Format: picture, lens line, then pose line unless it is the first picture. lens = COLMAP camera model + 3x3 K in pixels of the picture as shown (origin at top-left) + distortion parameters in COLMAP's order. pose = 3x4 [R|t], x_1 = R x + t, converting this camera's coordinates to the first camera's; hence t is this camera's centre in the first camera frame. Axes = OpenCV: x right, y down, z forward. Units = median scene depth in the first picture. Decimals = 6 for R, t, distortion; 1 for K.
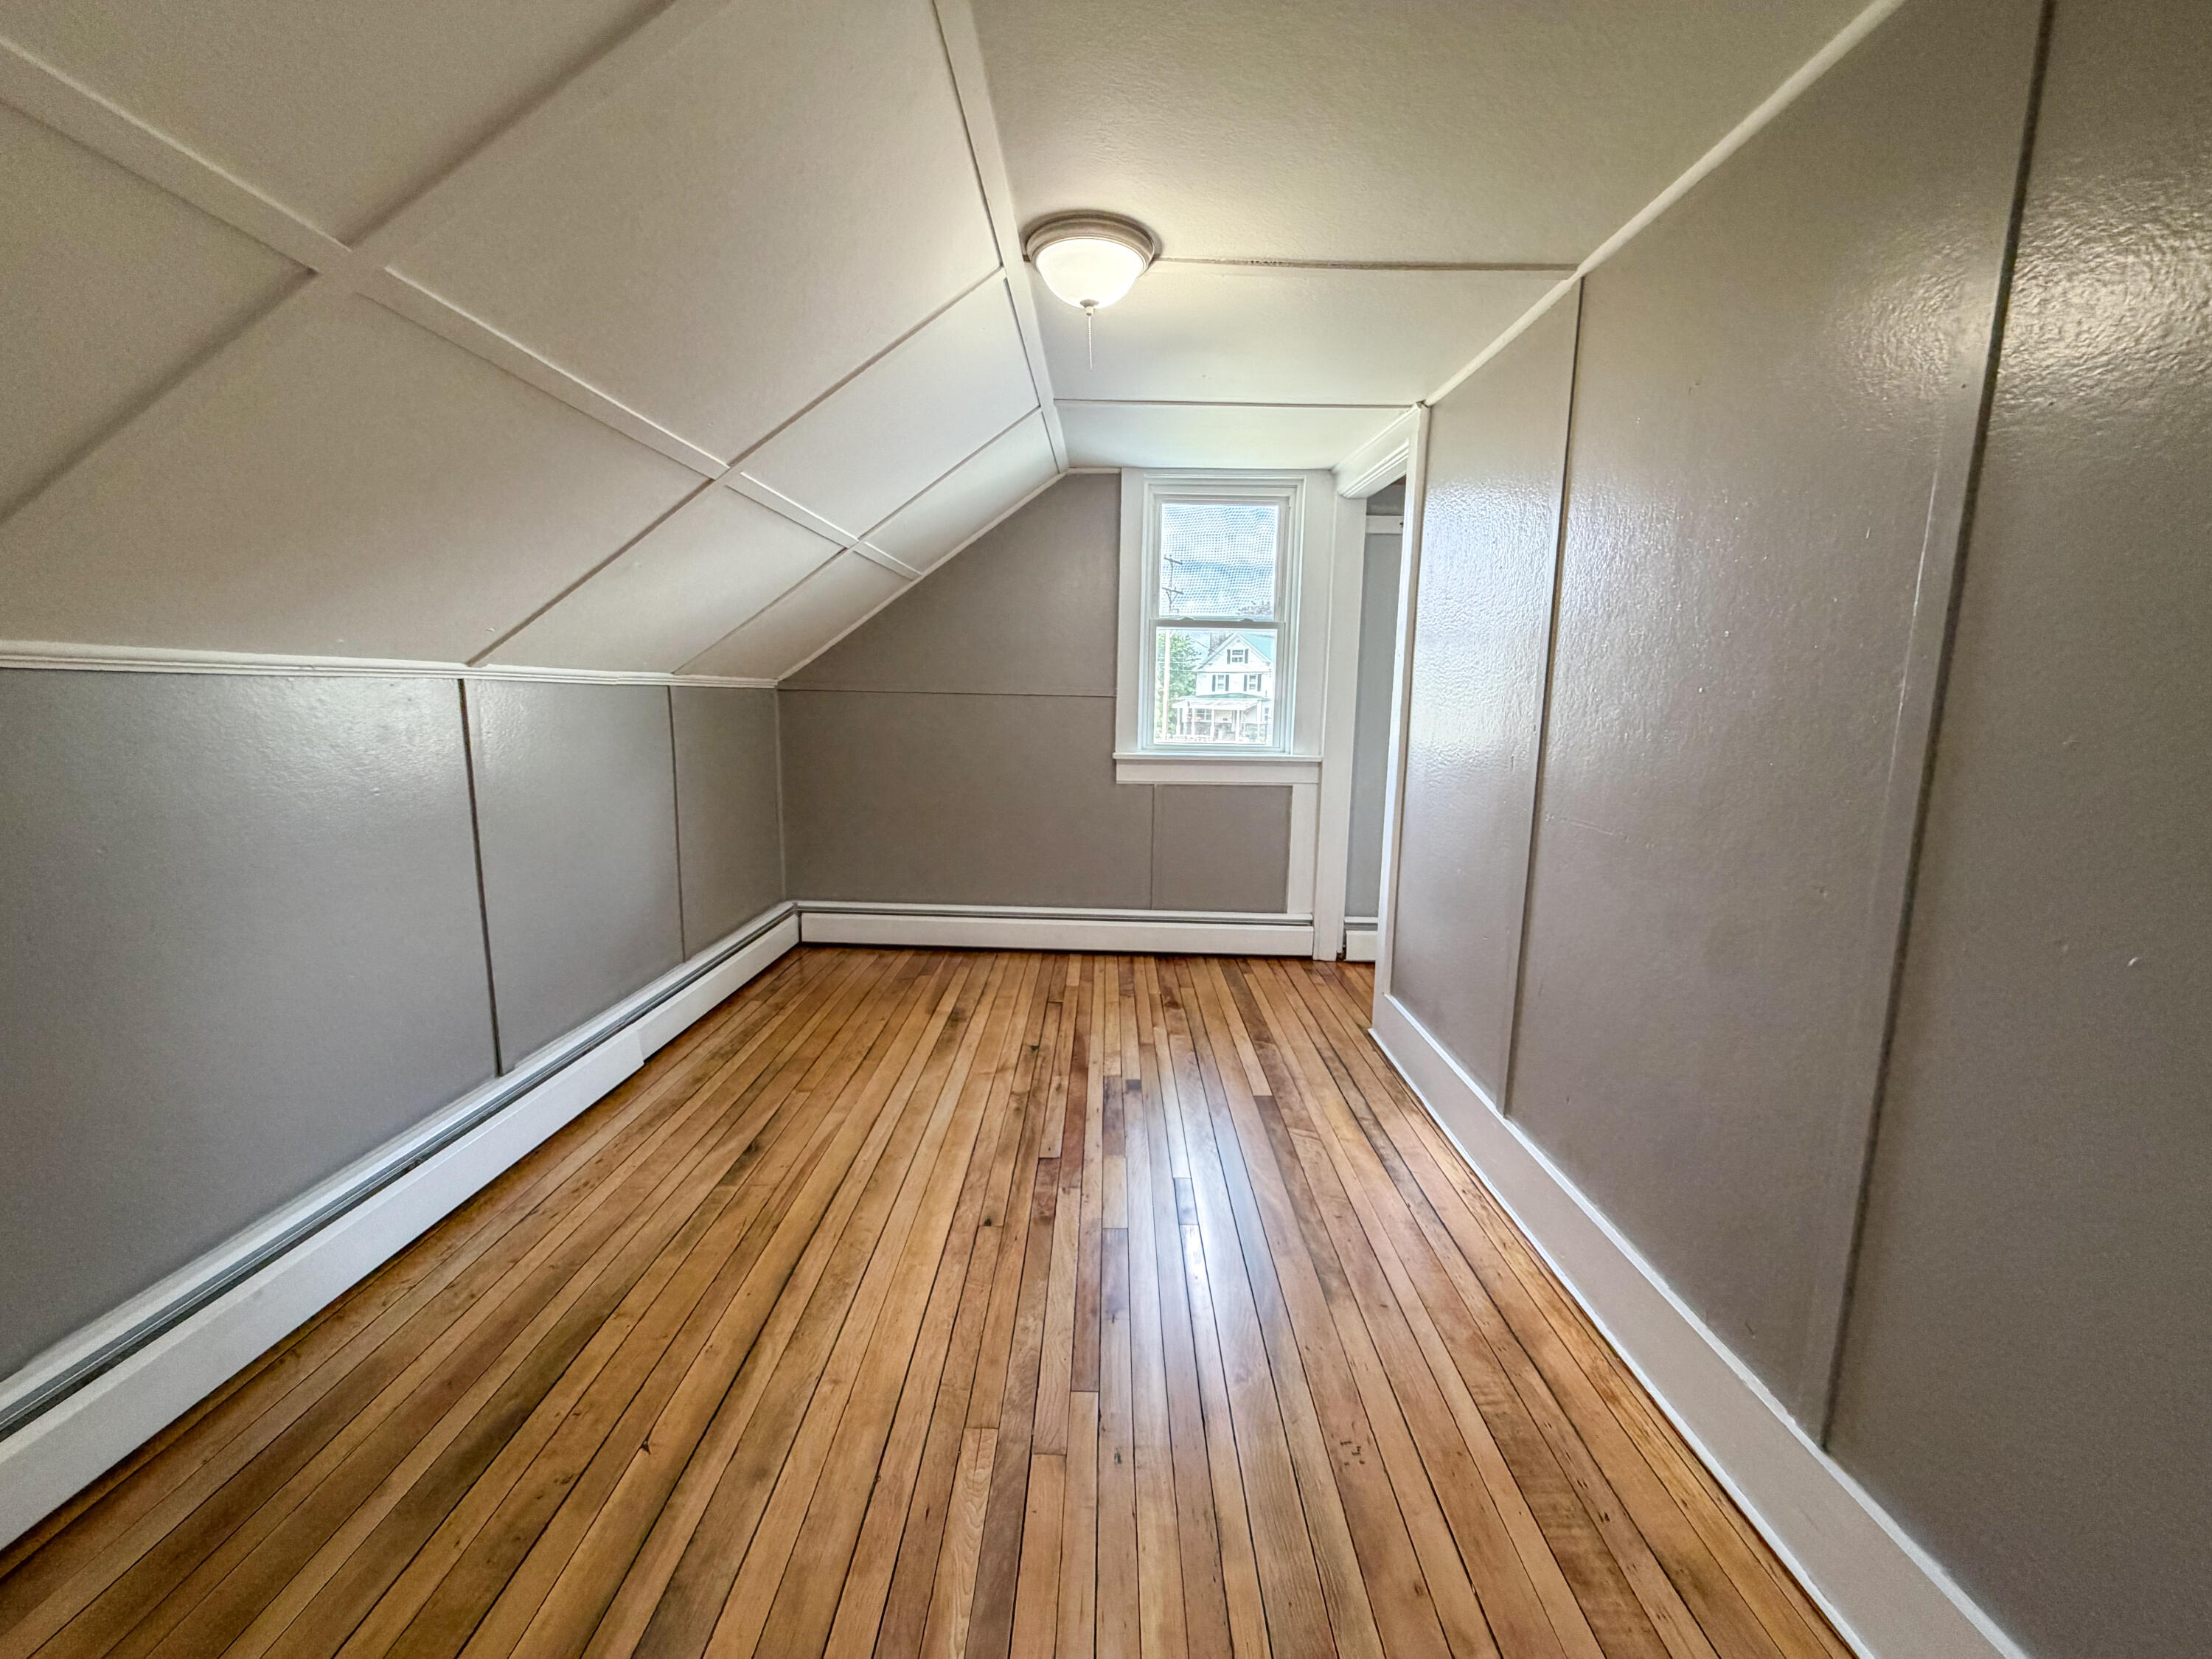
lens RADIAL K [[877.4, 0, 1099.2], [0, 877.4, 834.8], [0, 0, 1]] dist [-0.000860, -0.000223]
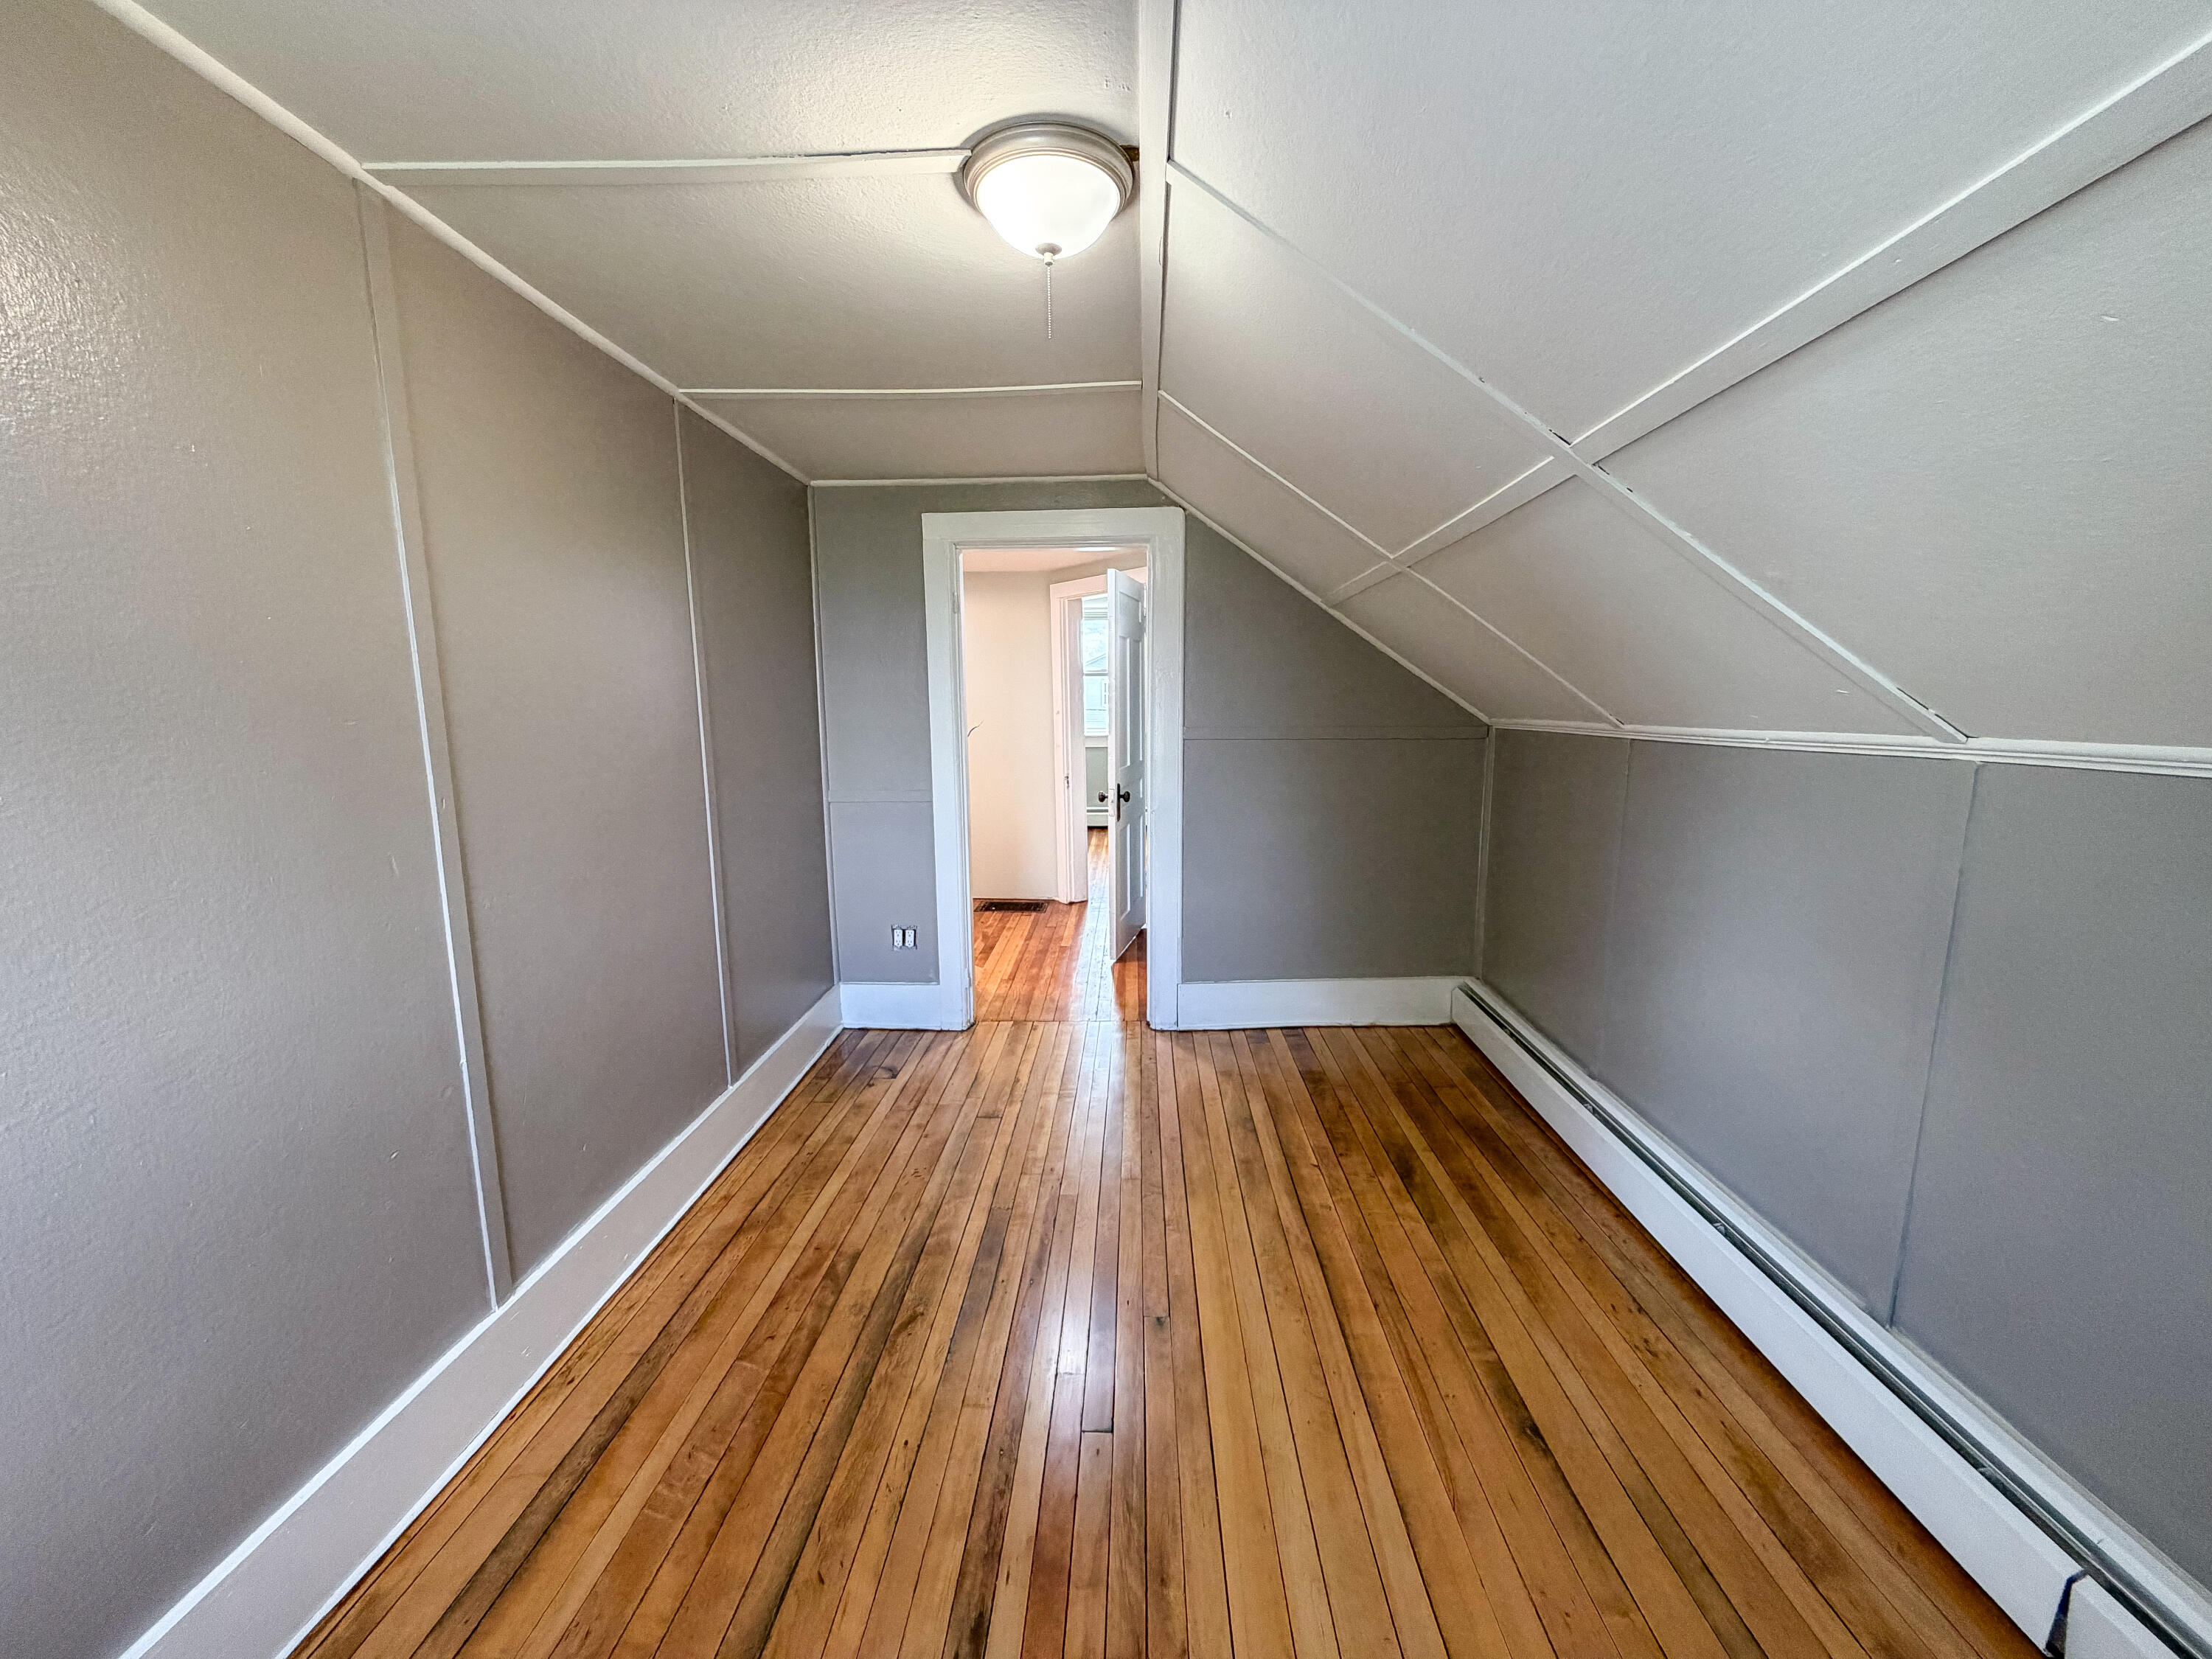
lens RADIAL K [[877.4, 0, 1099.2], [0, 877.4, 834.8], [0, 0, 1]] dist [-0.000860, -0.000223]
pose [[-0.999404, -0.017584, 0.029704, -0.091314], [-0.007988, 0.954980, 0.296564, -0.375866], [-0.033582, 0.296150, -0.954551, 1.994610]]
